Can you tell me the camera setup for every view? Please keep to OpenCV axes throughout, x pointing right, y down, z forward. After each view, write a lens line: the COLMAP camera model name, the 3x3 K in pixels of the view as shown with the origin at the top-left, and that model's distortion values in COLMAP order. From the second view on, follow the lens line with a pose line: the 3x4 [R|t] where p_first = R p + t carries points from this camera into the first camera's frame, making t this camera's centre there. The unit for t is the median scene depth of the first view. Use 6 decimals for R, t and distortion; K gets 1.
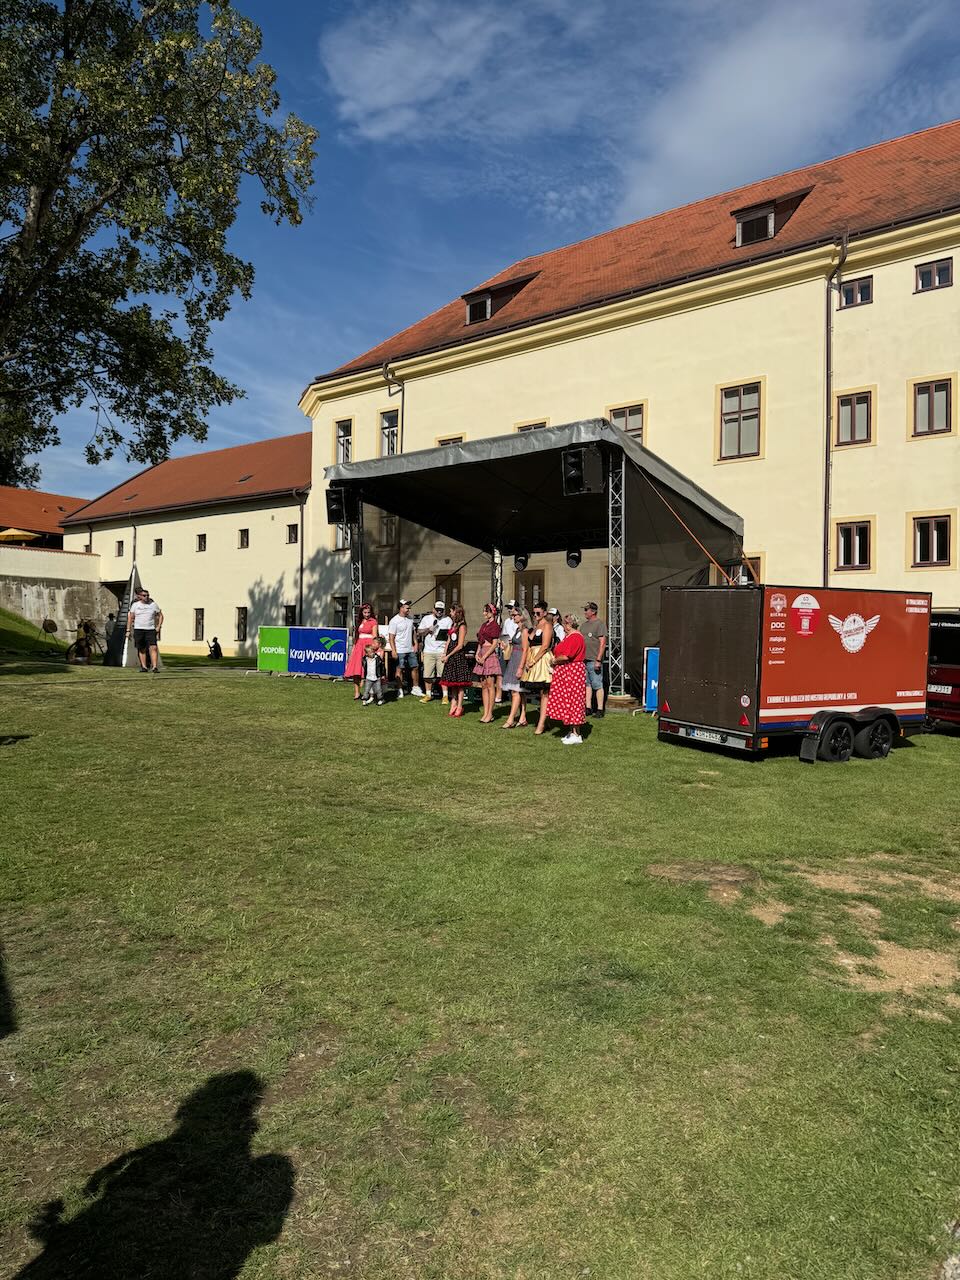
lens RADIAL K [[892.3, 0, 479.8], [0, 892.3, 637.1], [0, 0, 1]] dist [0.012408, -0.003471]
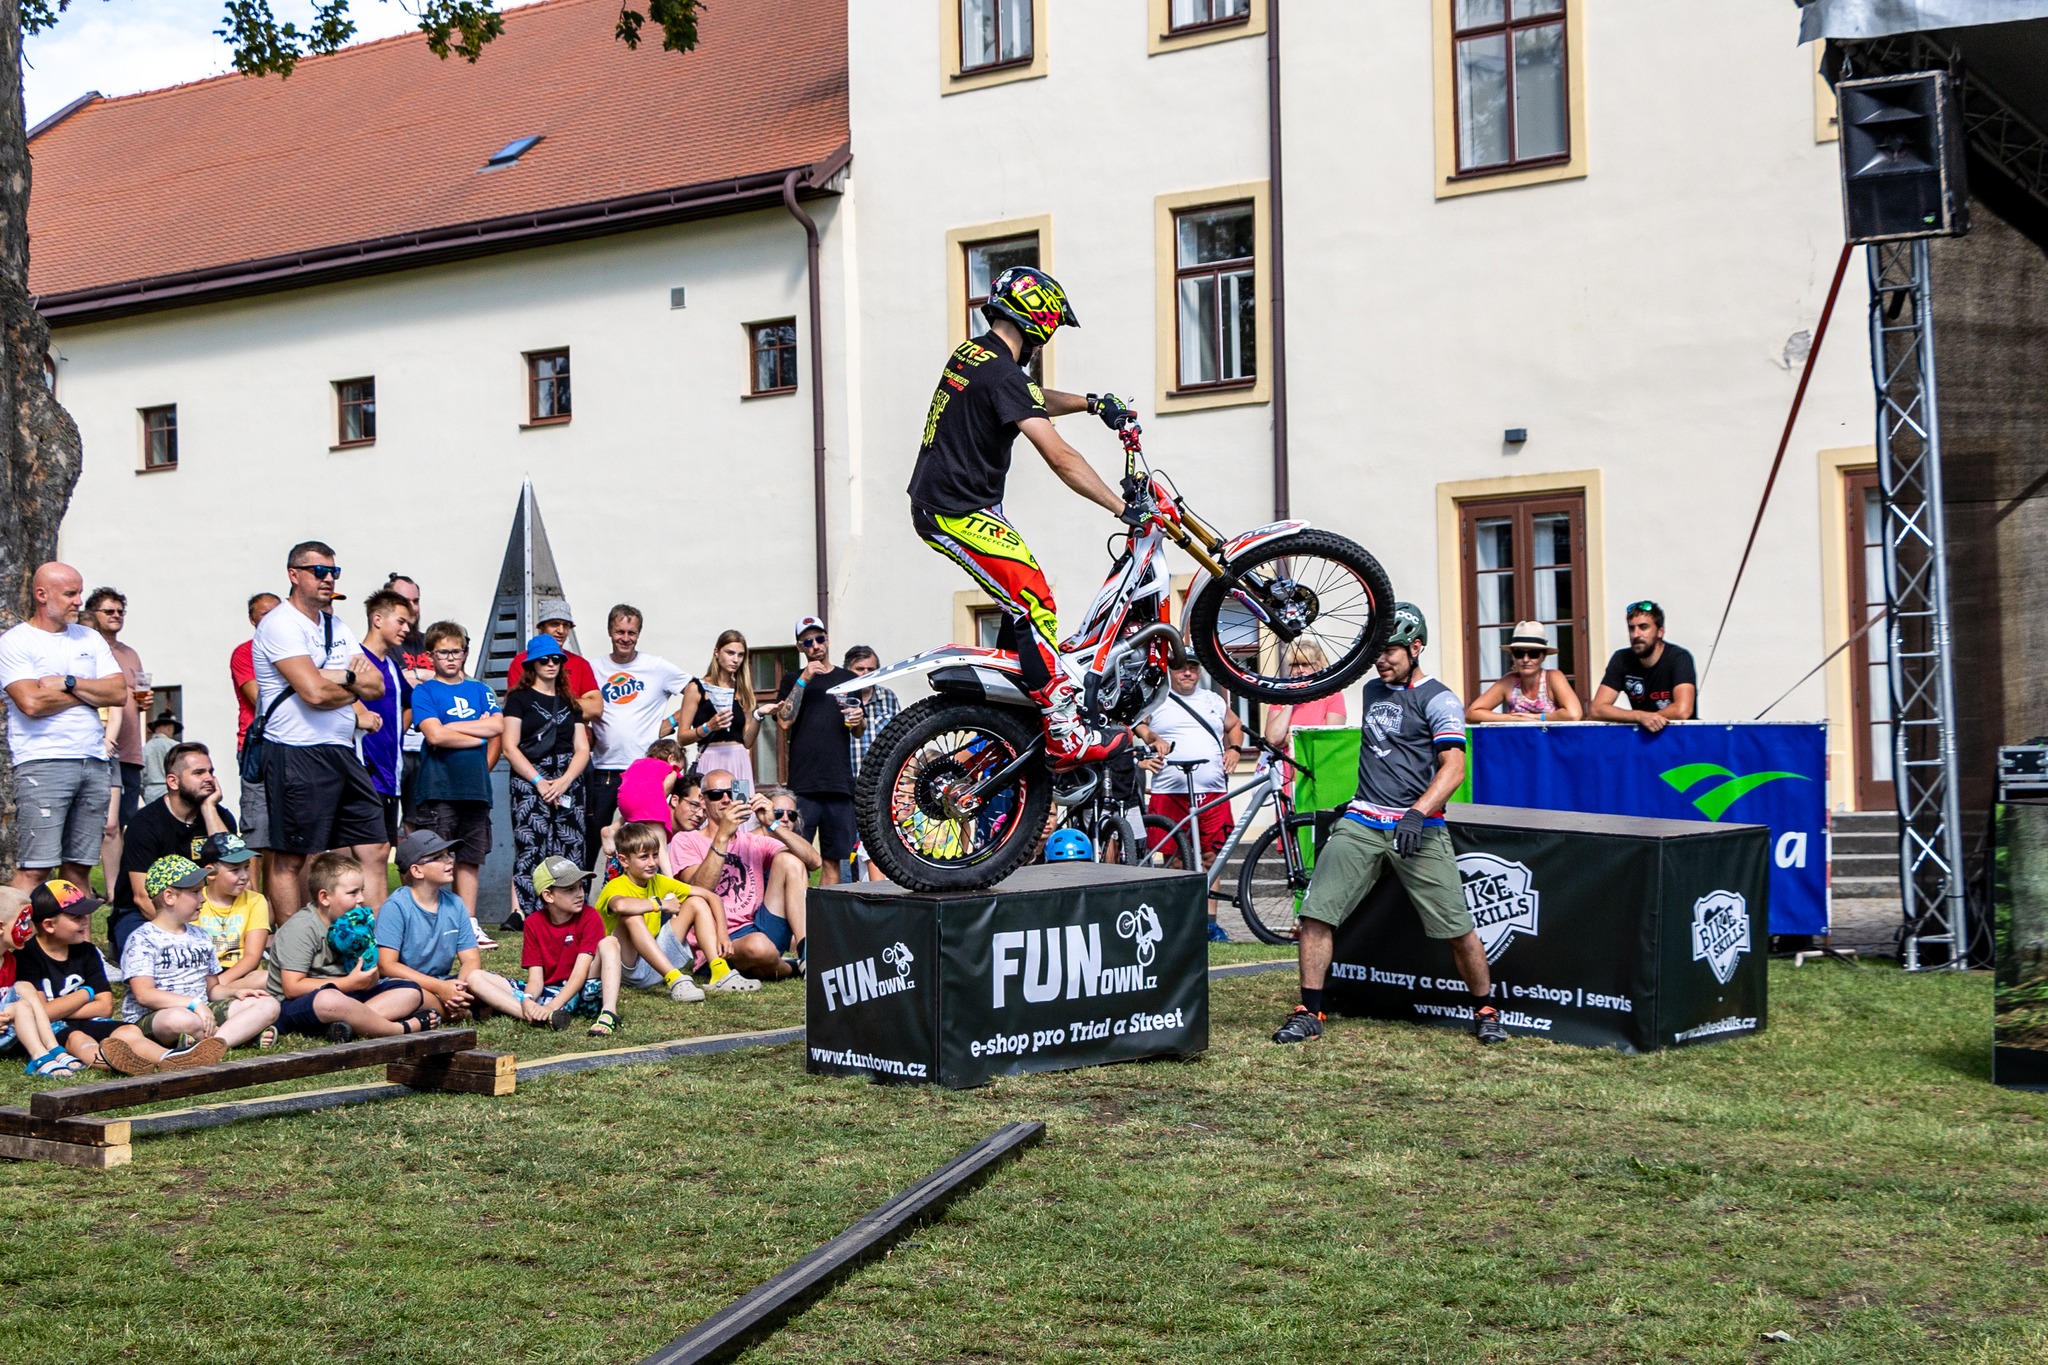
lens RADIAL K [[3319.1, 0, 1038.1], [0, 3319.1, 673.0], [0, 0, 1]] dist [0.040413, 0.000000]
pose [[0.999151, -0.033911, 0.023374, -0.313873], [0.034507, 0.999077, -0.025570, -0.004370], [-0.022485, 0.026355, 0.999400, 0.148236]]
